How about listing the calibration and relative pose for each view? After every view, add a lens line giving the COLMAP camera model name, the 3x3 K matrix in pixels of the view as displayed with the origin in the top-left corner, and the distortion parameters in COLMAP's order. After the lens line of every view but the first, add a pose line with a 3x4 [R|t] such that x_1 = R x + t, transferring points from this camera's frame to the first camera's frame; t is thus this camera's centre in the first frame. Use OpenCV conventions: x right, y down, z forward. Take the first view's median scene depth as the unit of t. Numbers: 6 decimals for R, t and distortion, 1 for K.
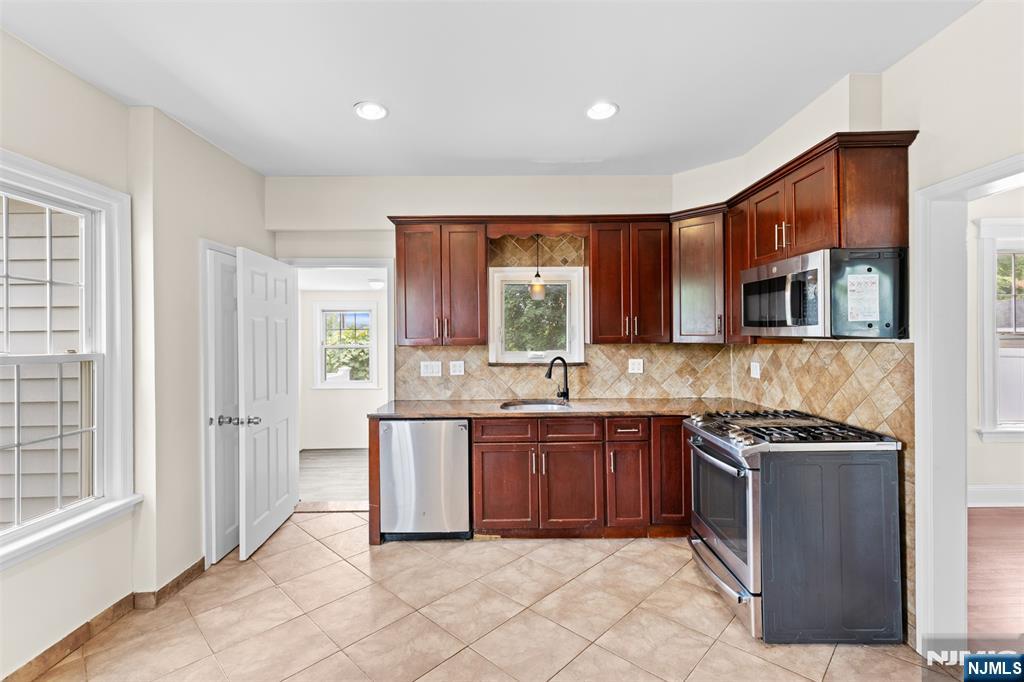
lens RADIAL K [[452.8, 0, 512.6], [0, 452.8, 334.3], [0, 0, 1]] dist [0.000192, -0.000321]
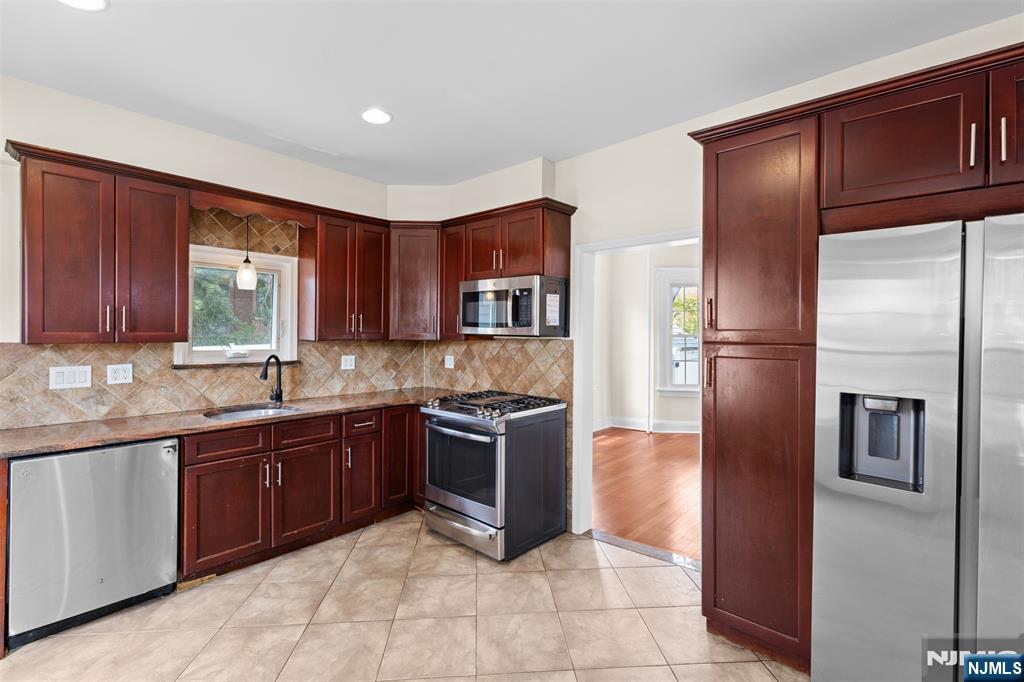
lens RADIAL K [[463.5, 0, 504.5], [0, 463.5, 331.9], [0, 0, 1]] dist [0.002050, -0.000010]
pose [[0.674477, 0.013345, 0.738175, -0.310611], [-0.014259, 0.999886, -0.005048, 0.002224], [-0.738158, -0.007121, 0.674590, 0.048948]]
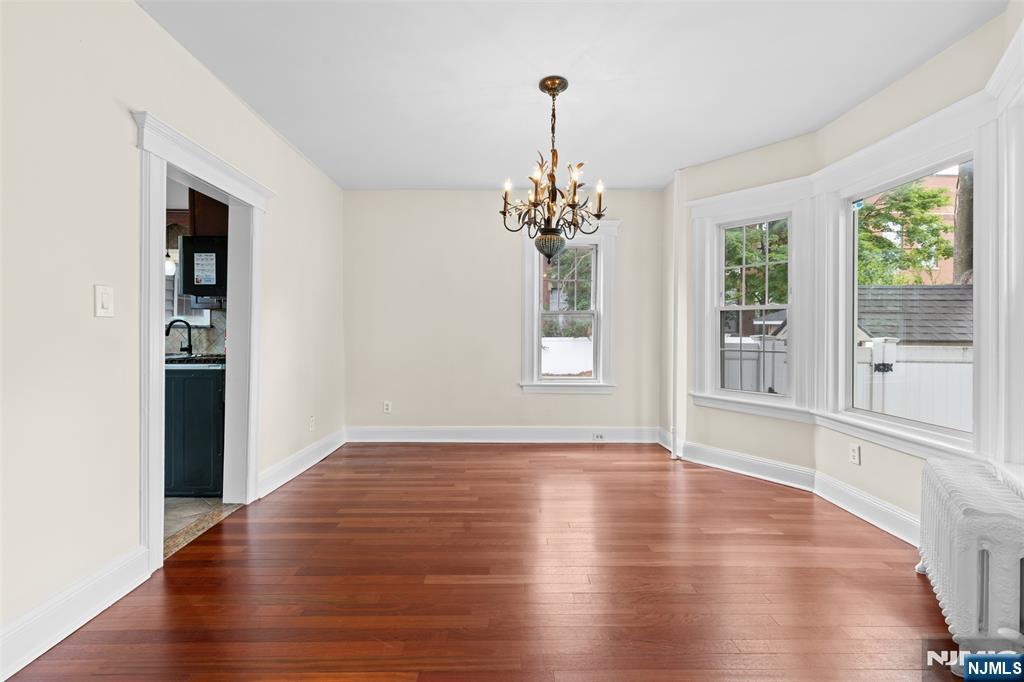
lens RADIAL K [[463.5, 0, 504.5], [0, 463.5, 331.9], [0, 0, 1]] dist [0.002050, -0.000010]
pose [[0.999721, 0.017033, 0.016384, 1.153798], [-0.017121, 0.999840, 0.005231, 0.070082], [-0.016292, -0.005510, 0.999852, -0.374527]]
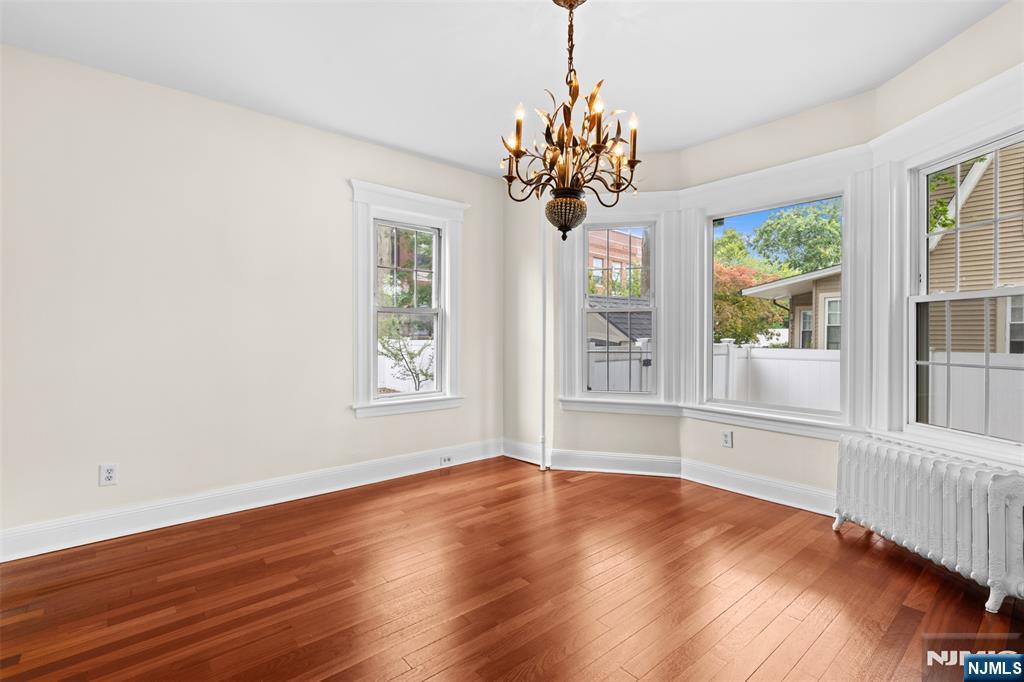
lens RADIAL K [[472.2, 0, 512.0], [0, 472.2, 341.0], [0, 0, 1]] dist [0.002385, 0.000462]
pose [[0.756130, 0.002863, 0.654415, 0.769569], [-0.010887, 0.999907, 0.008205, 0.079020], [-0.654331, -0.013328, 0.756091, 0.063558]]
